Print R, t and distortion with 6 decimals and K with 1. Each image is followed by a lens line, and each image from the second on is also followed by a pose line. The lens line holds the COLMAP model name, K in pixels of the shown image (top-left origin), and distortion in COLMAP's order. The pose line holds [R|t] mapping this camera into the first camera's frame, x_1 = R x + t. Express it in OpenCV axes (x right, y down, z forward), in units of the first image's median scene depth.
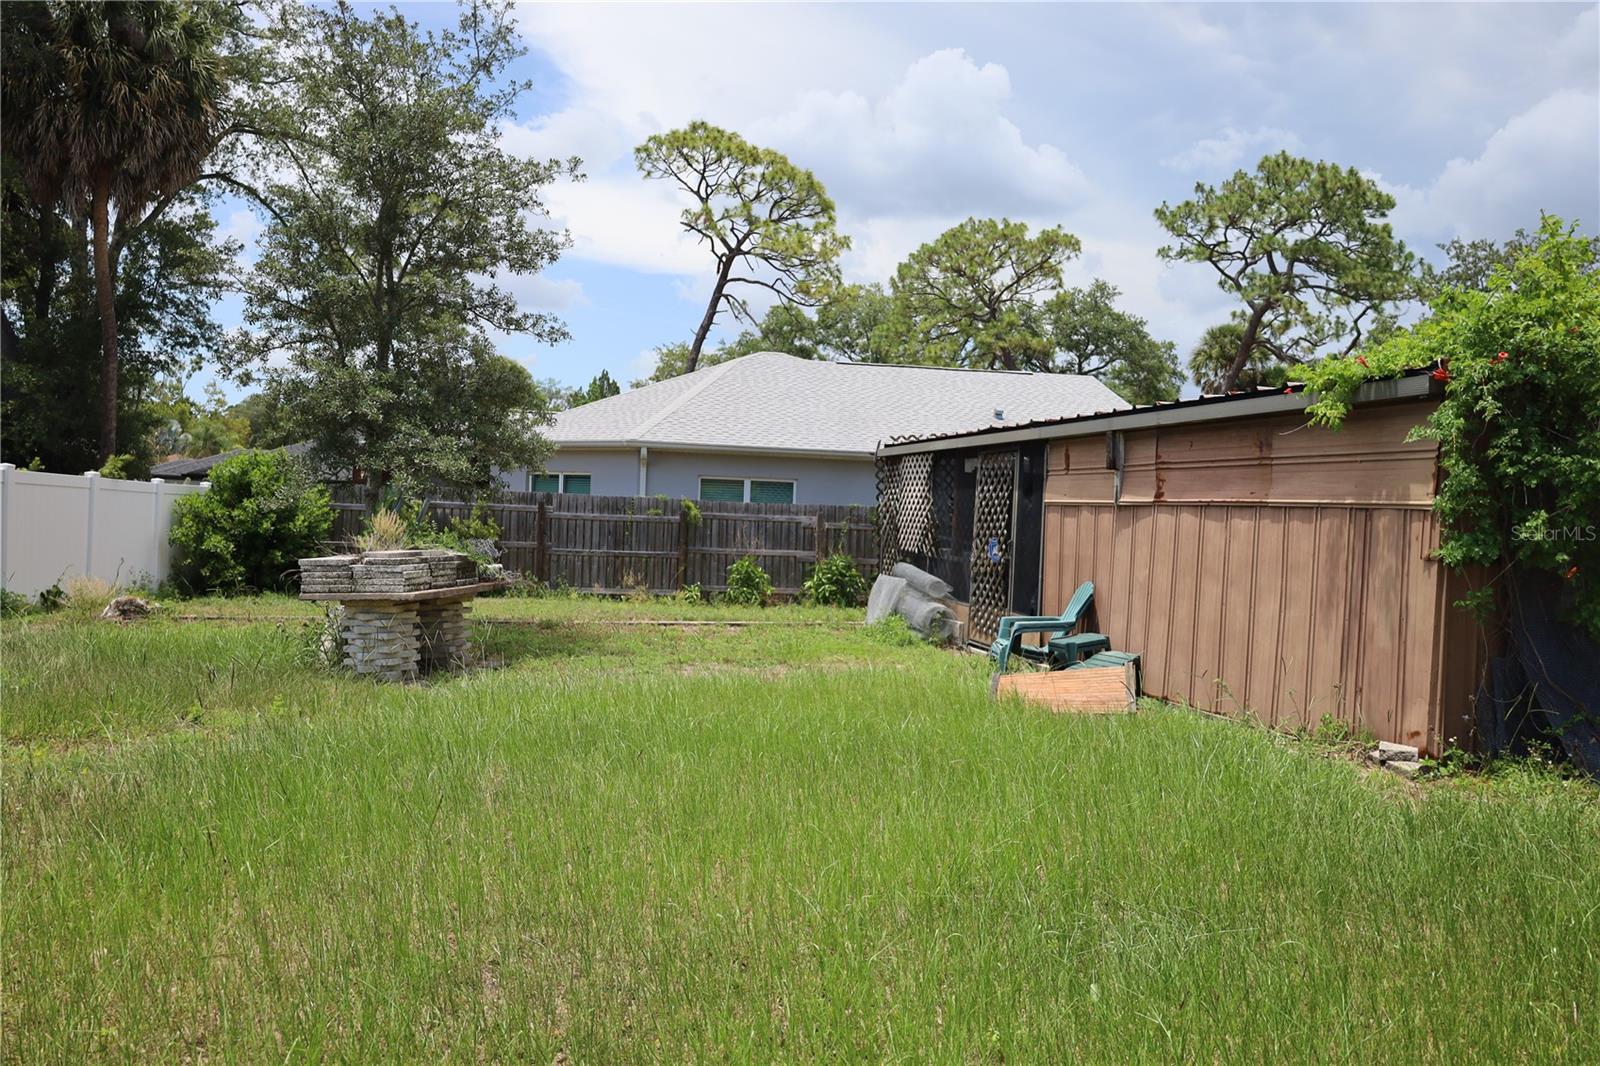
lens RADIAL K [[1127.0, 0, 800.6], [0, 1127.0, 537.0], [0, 0, 1]] dist [-0.011768, 0.000395]
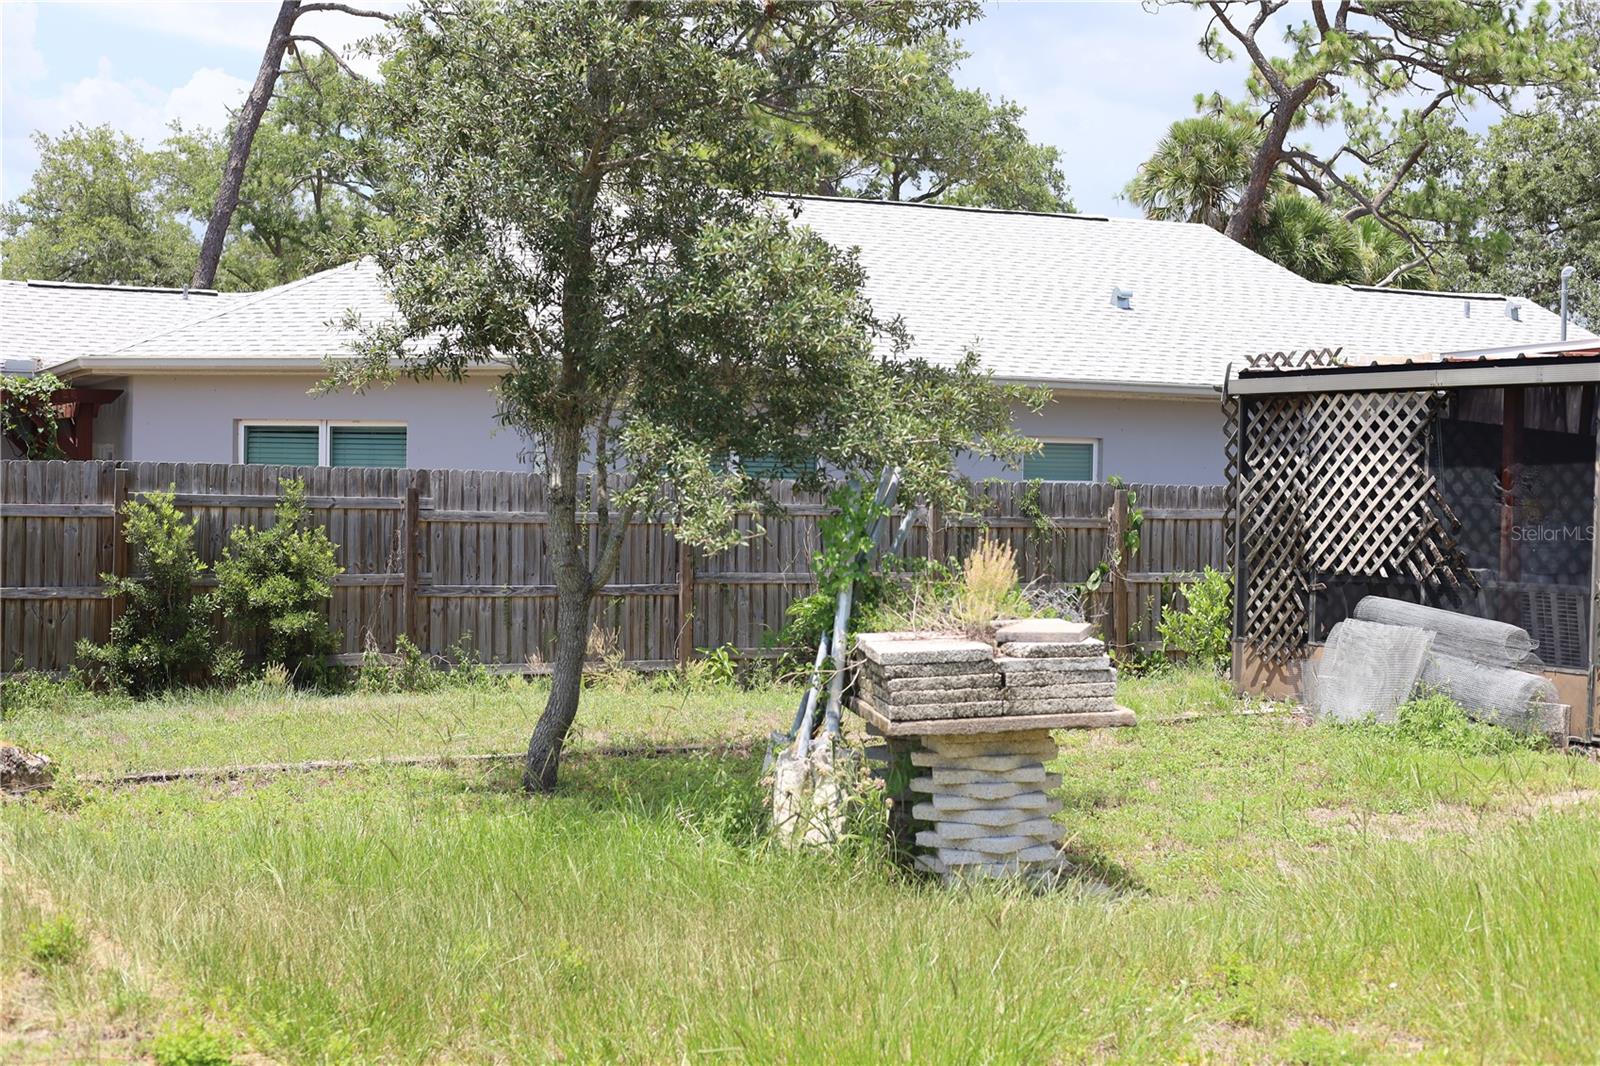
lens RADIAL K [[2234.4, 0, 804.8], [0, 2234.4, 489.1], [0, 0, 1]] dist [0.029472, 0.000000]
pose [[0.960175, -0.022338, 0.278504, -0.401864], [0.025478, 0.999646, -0.007659, -0.023361], [-0.278235, 0.014450, 0.960404, 0.049063]]
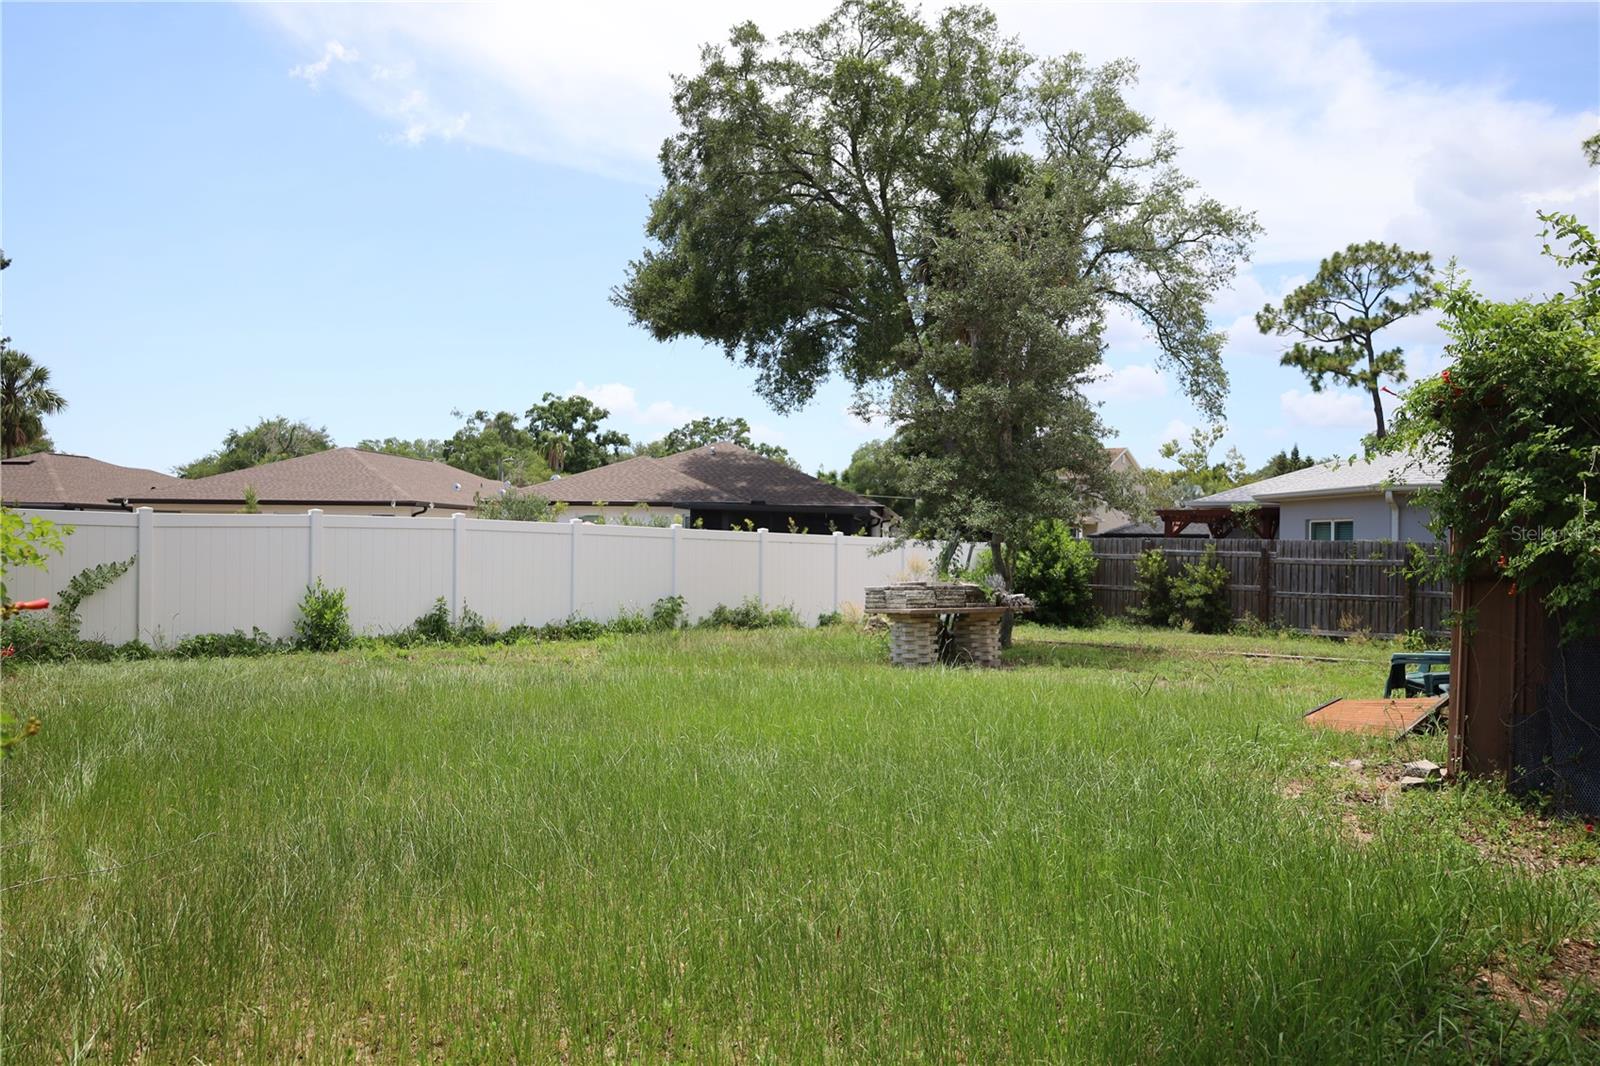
lens RADIAL K [[1127.0, 0, 805.5], [0, 1127.0, 535.0], [0, 0, 1]] dist [-0.011768, 0.000395]
pose [[0.636178, -0.034344, -0.770778, 0.389139], [-0.005319, 0.998790, -0.048894, 0.013541], [0.771524, 0.035205, 0.635225, -0.036658]]
